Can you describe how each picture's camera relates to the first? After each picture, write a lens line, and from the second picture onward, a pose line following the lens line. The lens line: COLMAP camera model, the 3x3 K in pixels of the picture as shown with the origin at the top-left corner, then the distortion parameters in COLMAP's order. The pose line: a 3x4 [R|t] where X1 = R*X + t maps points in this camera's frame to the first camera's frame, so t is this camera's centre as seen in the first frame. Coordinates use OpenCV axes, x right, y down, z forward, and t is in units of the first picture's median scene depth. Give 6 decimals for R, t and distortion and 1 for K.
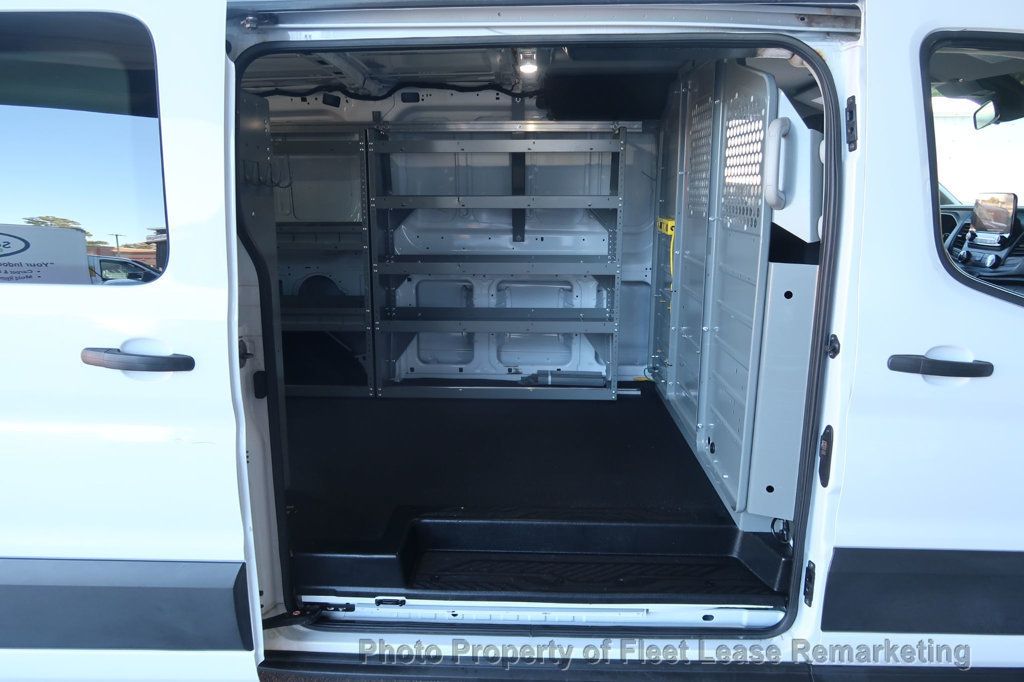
lens RADIAL K [[706.7, 0, 508.4], [0, 706.7, 335.0], [0, 0, 1]] dist [-0.022552, 0.004904]
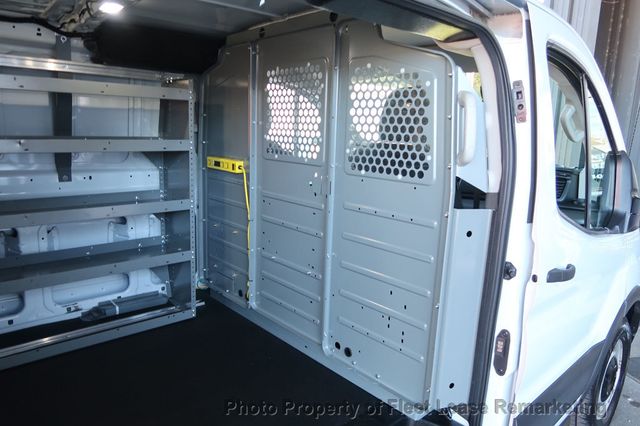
lens RADIAL K [[441.7, 0, 317.7], [0, 441.7, 209.3], [0, 0, 1]] dist [-0.022552, 0.004904]
pose [[0.718637, -0.103287, 0.687672, -0.172018], [0.107126, 0.993546, 0.037279, -0.083754], [-0.687084, 0.046877, 0.725064, 0.327676]]
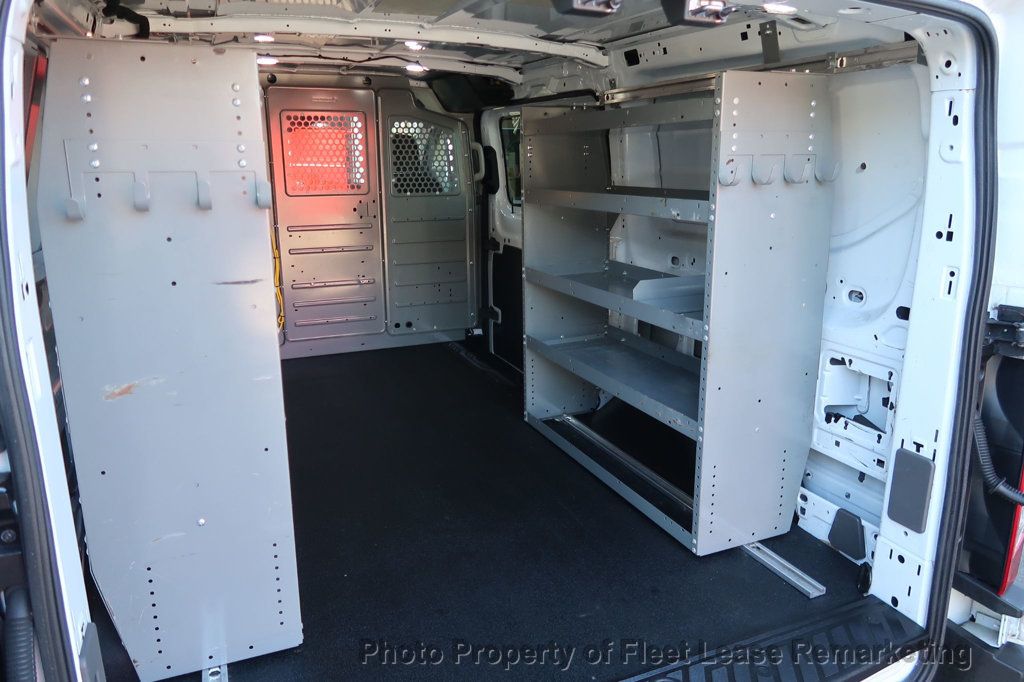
lens RADIAL K [[706.7, 0, 508.4], [0, 706.7, 335.0], [0, 0, 1]] dist [-0.022552, 0.004904]
pose [[-0.423246, -0.216241, 0.879831, -0.911391], [0.187261, 0.929253, 0.318470, -0.219393], [-0.886452, 0.299549, -0.352809, 0.960374]]
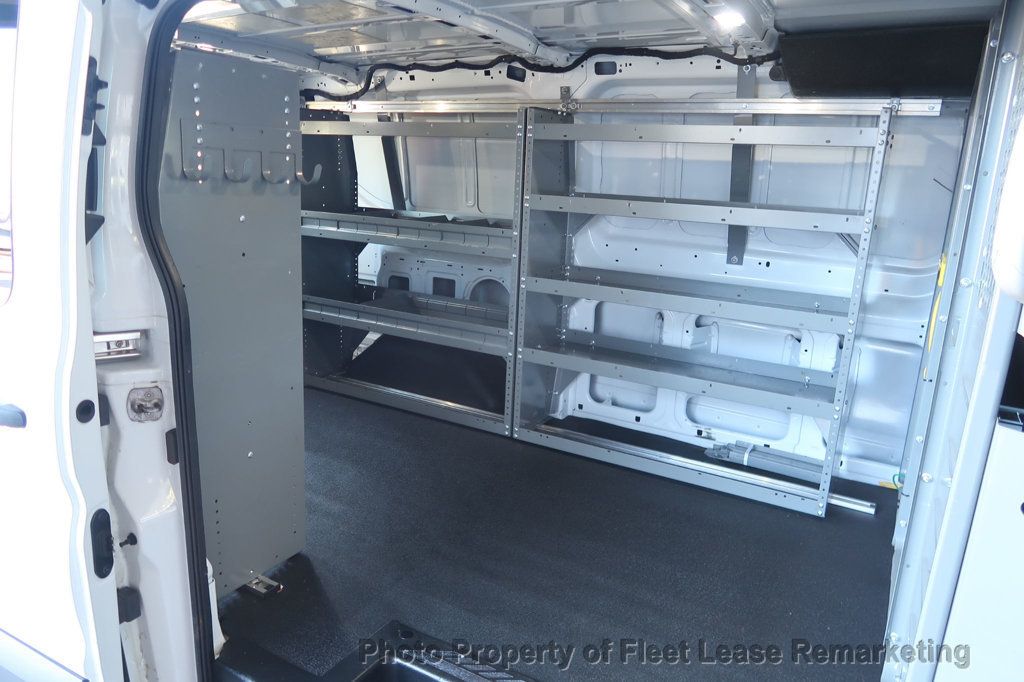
lens RADIAL K [[706.7, 0, 508.4], [0, 706.7, 335.0], [0, 0, 1]] dist [-0.022552, 0.004904]
pose [[0.883624, 0.145987, -0.444856, 0.154579], [-0.134119, 0.989252, 0.058238, -0.075852], [0.448577, 0.008203, 0.893707, 0.257200]]
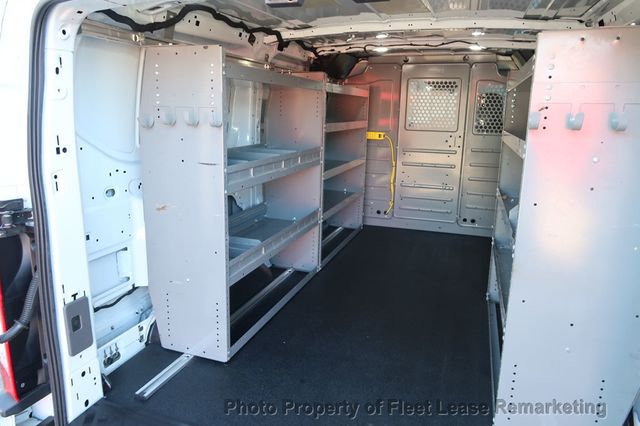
lens RADIAL K [[441.7, 0, 317.7], [0, 441.7, 209.3], [0, 0, 1]] dist [-0.022552, 0.004904]
pose [[0.298703, -0.205052, 0.932057, -0.920050], [0.176584, 0.971656, 0.157172, -0.158028], [-0.937867, 0.117638, 0.326445, 0.689180]]
